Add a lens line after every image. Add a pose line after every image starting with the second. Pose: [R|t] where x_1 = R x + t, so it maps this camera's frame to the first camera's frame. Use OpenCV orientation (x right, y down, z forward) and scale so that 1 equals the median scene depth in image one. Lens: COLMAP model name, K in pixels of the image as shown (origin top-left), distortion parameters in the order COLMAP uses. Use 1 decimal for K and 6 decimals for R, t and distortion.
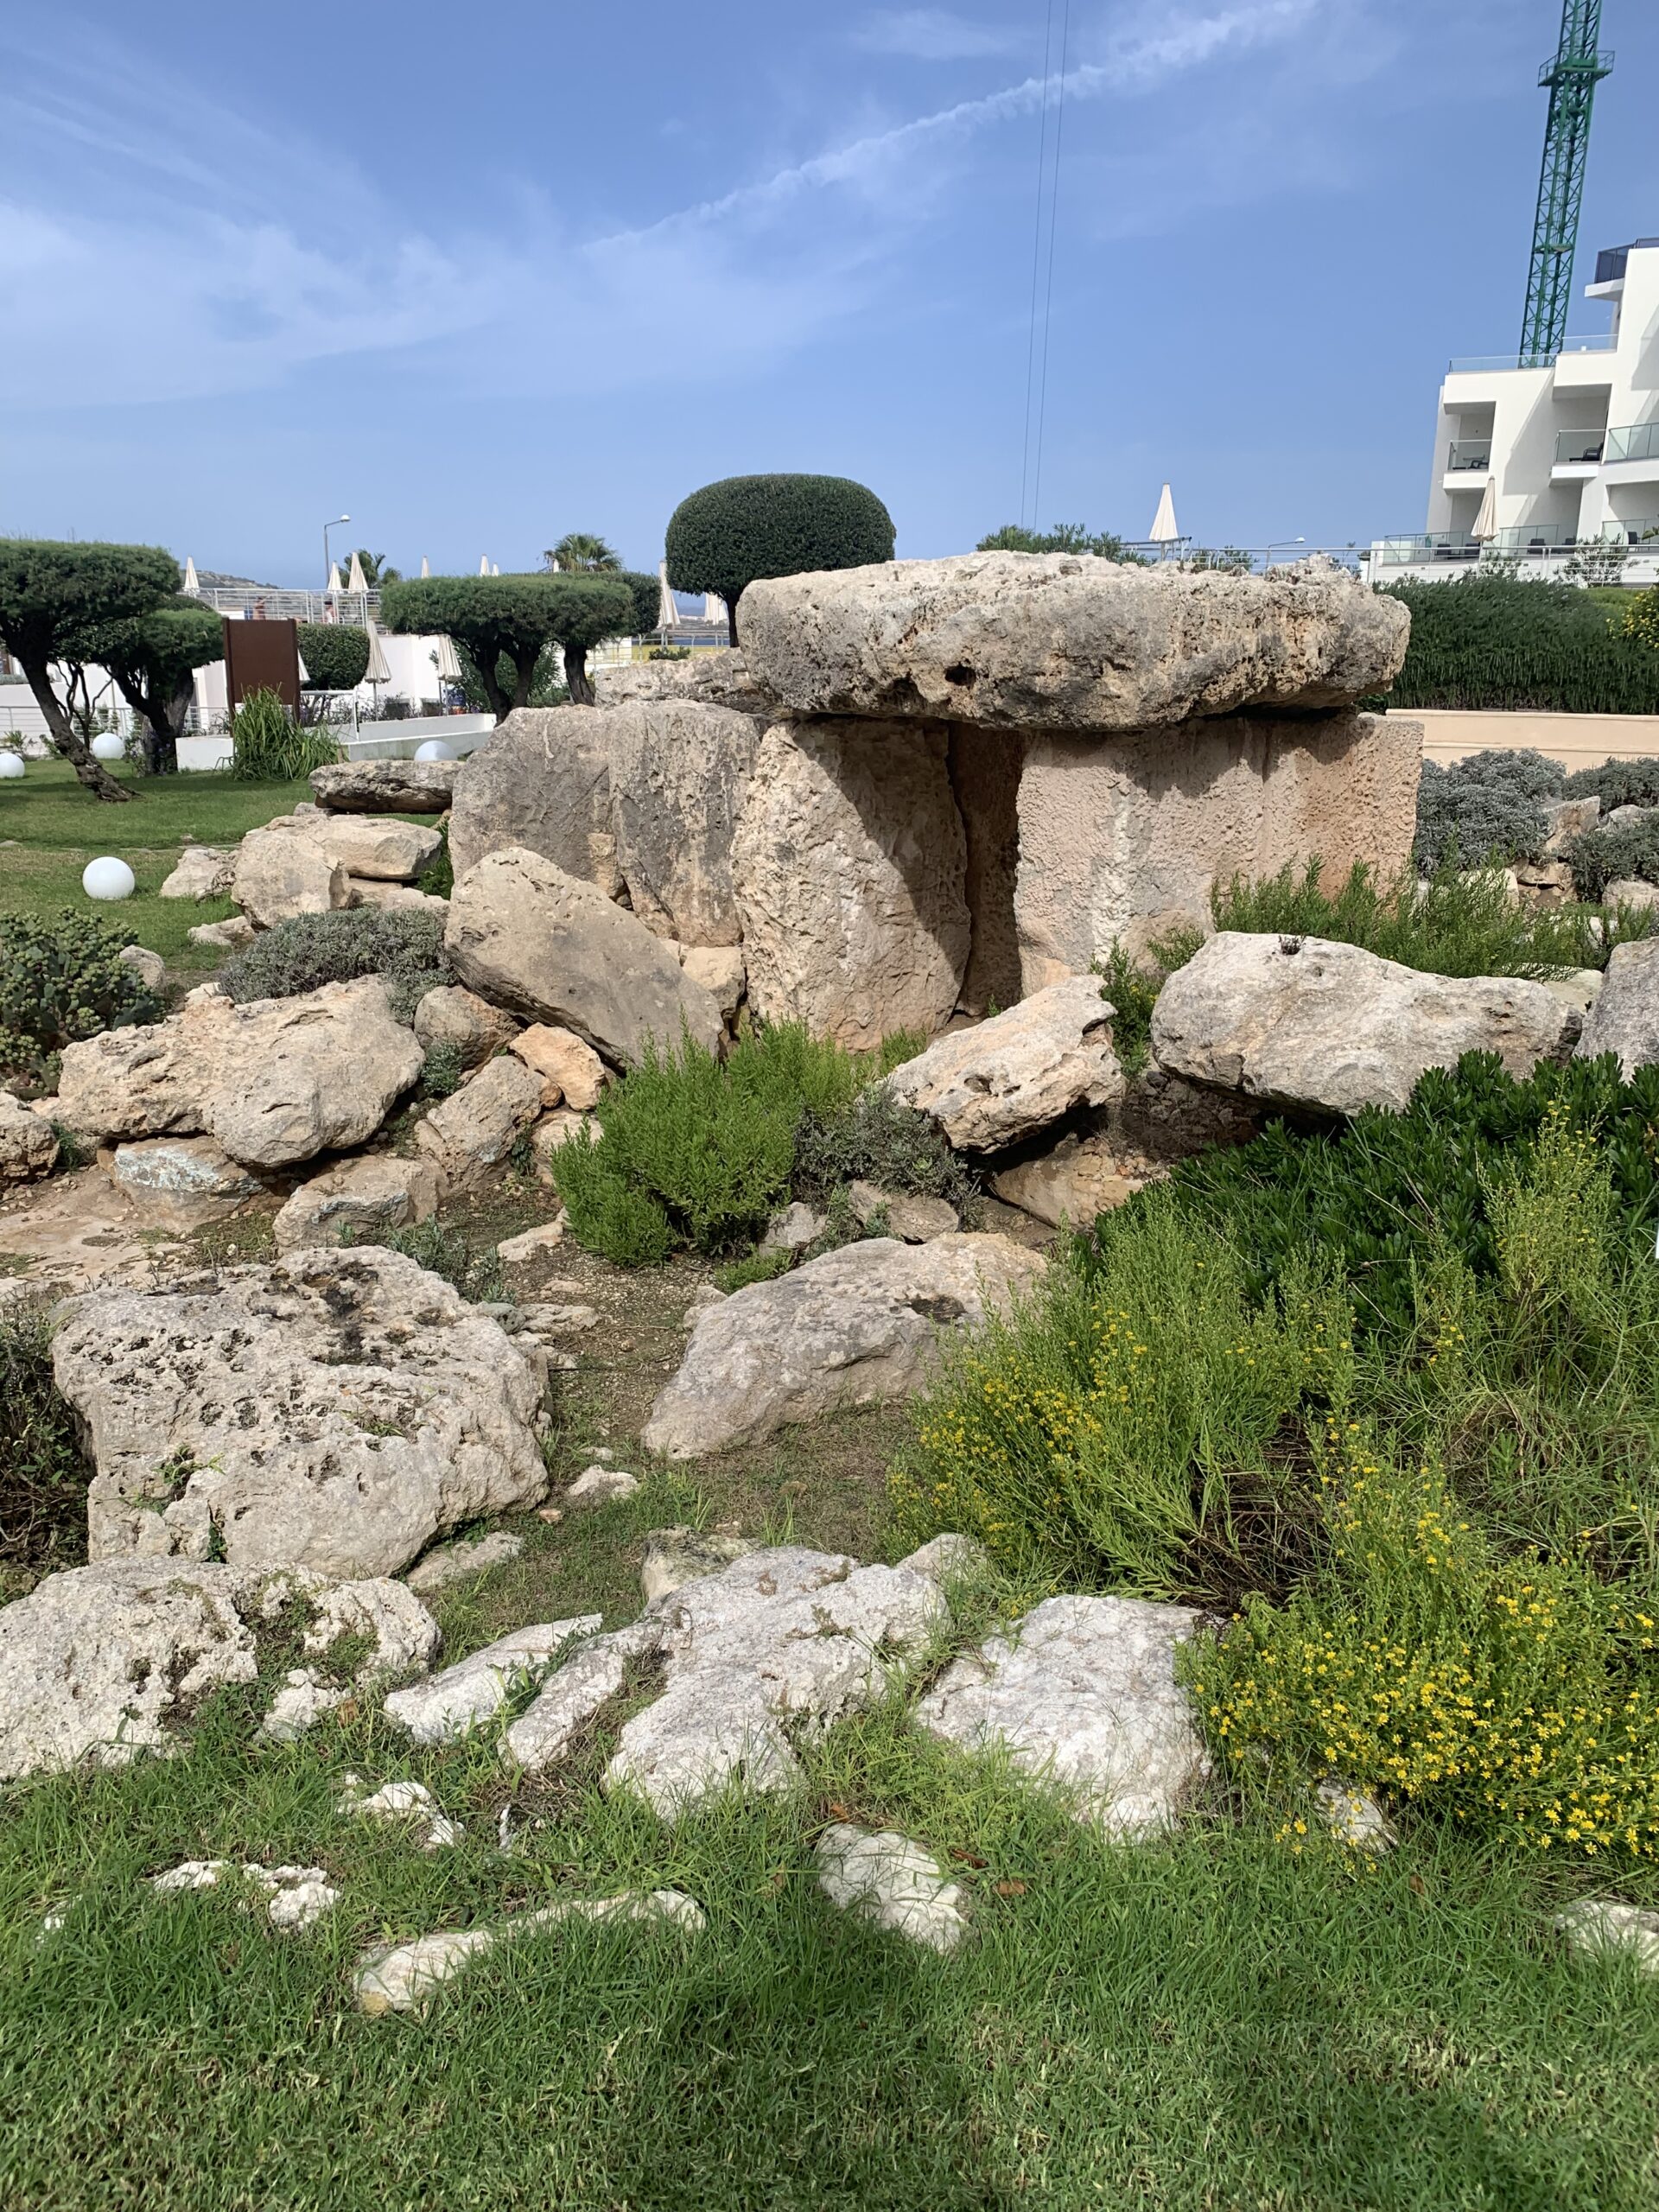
lens RADIAL K [[1661.3, 0, 831.2], [0, 1661.3, 1091.7], [0, 0, 1]] dist [0.139580, -0.332807]
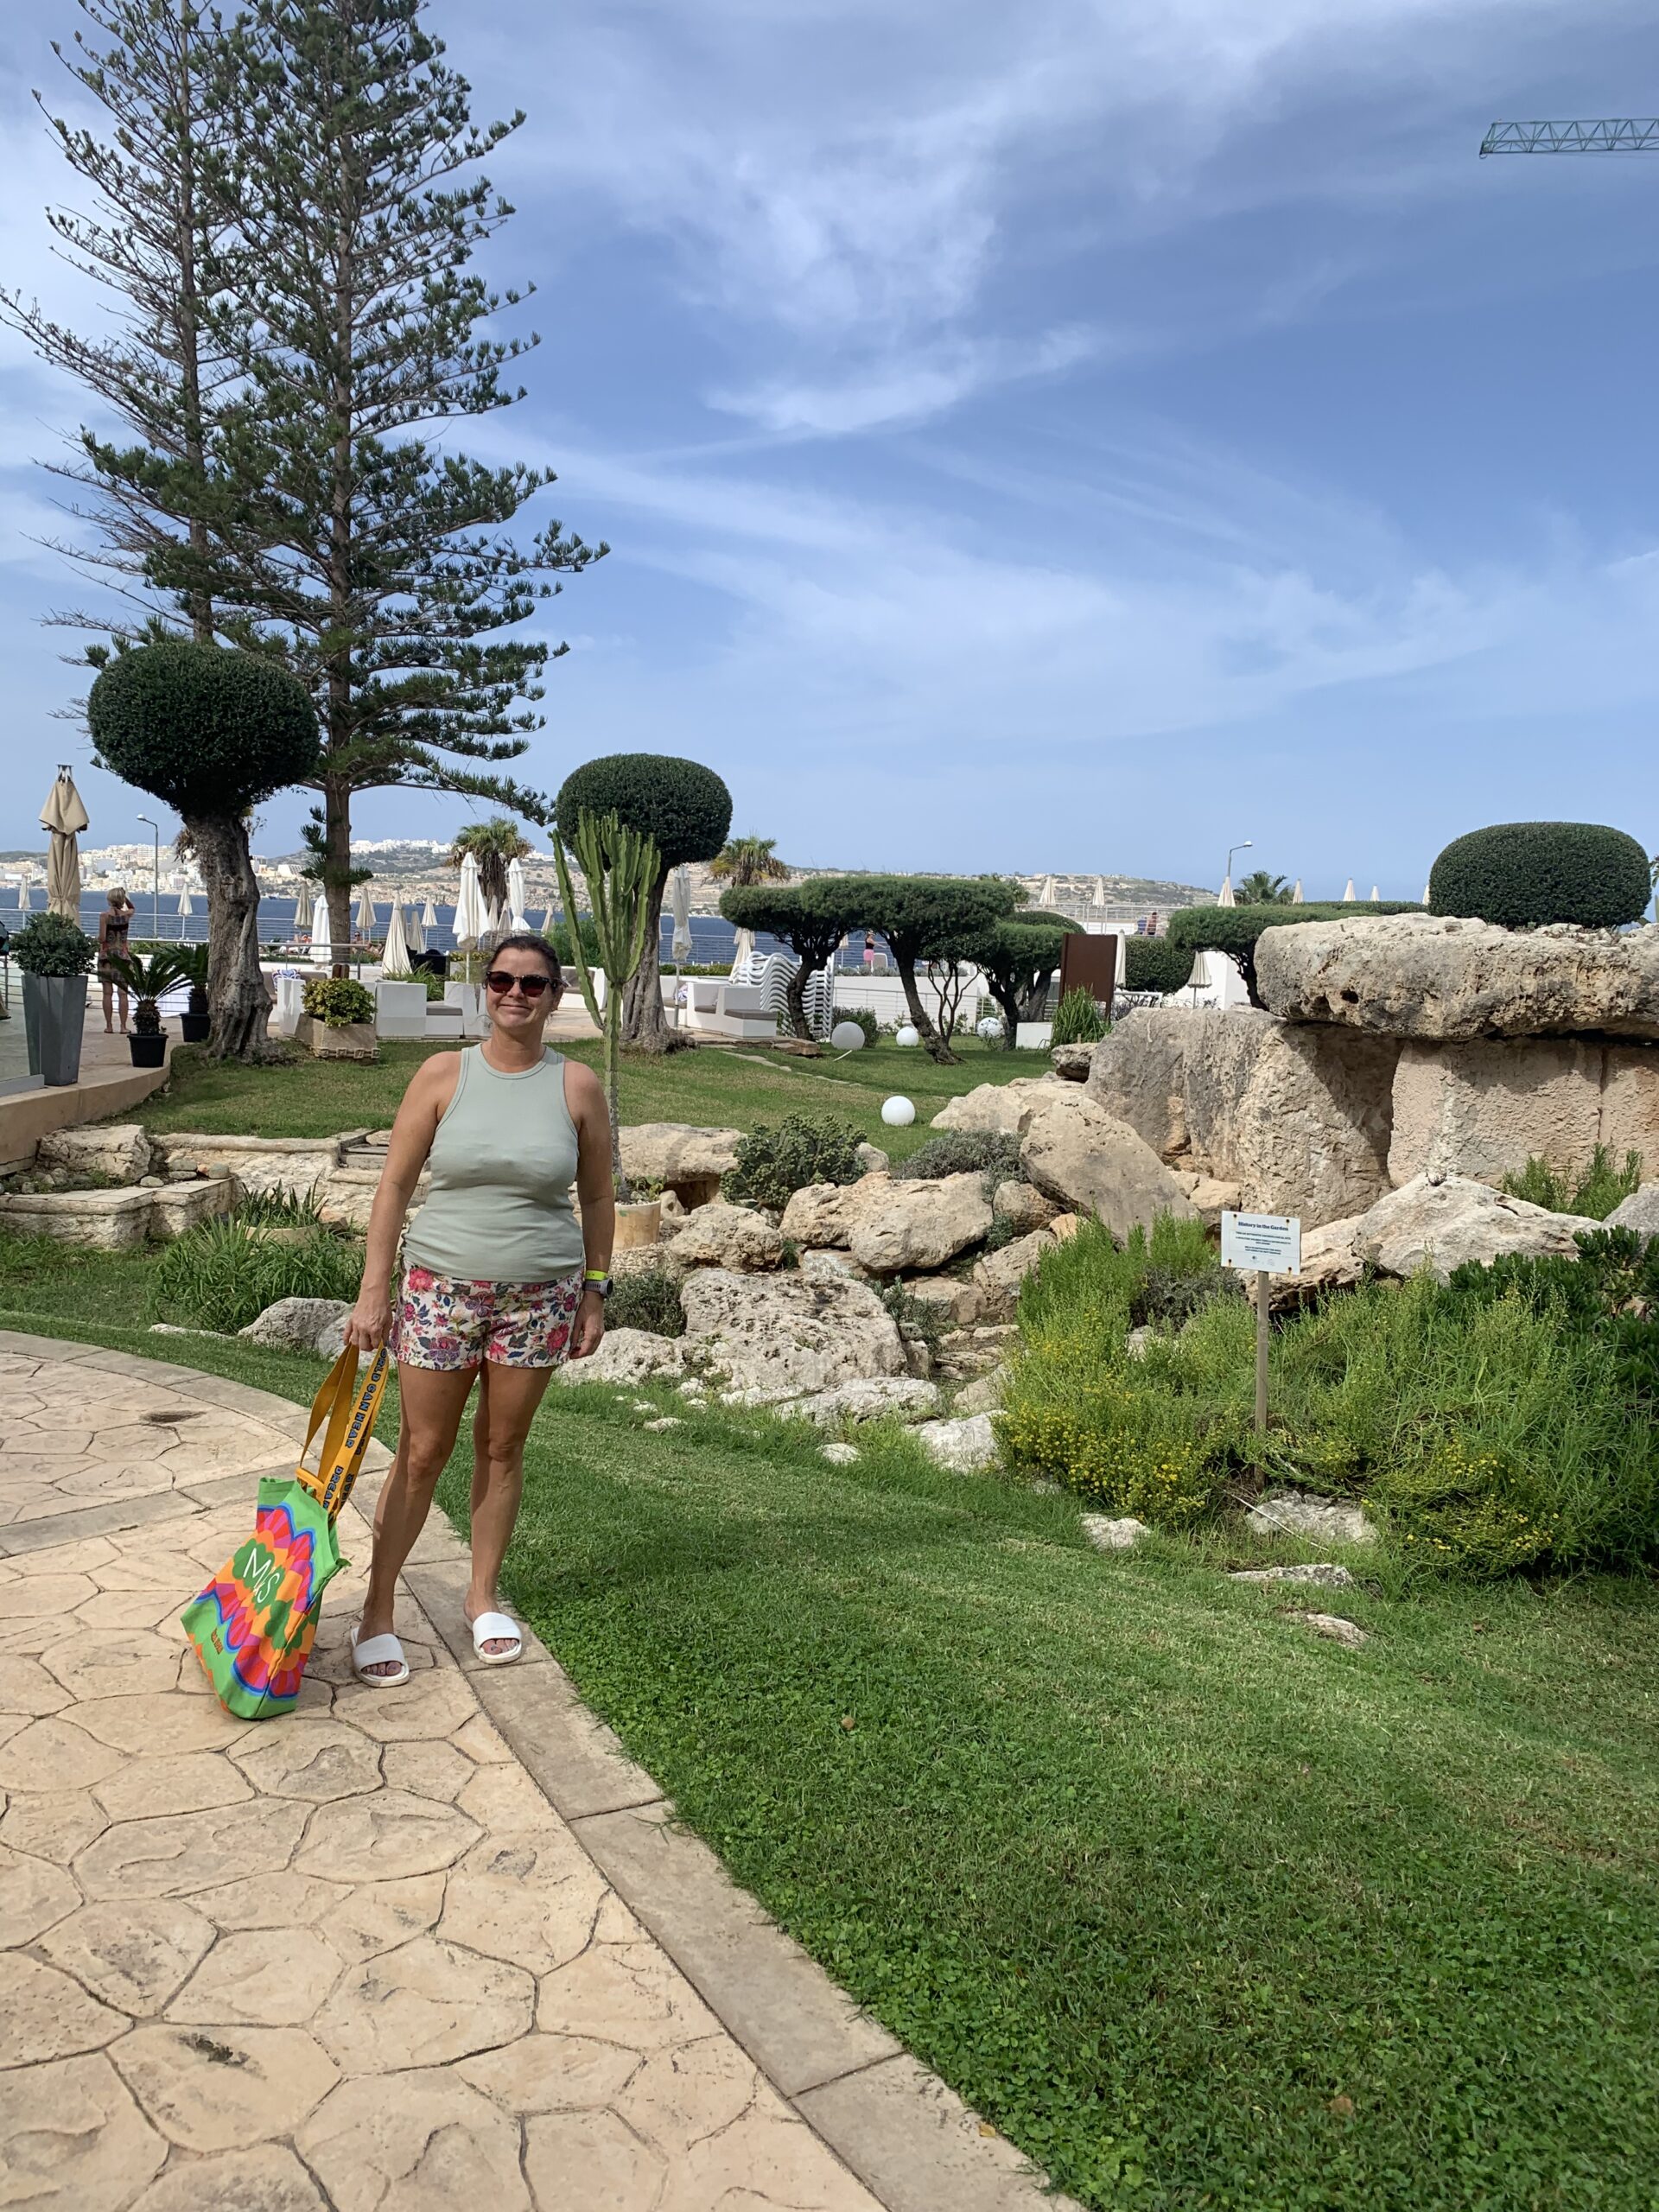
lens RADIAL K [[1661.3, 0, 831.2], [0, 1661.3, 1091.7], [0, 0, 1]] dist [0.139580, -0.332807]
pose [[0.859188, 0.079378, -0.505465, 0.398916], [-0.166907, 0.977334, -0.130228, 0.086362], [0.483672, 0.196256, 0.852963, -0.398220]]
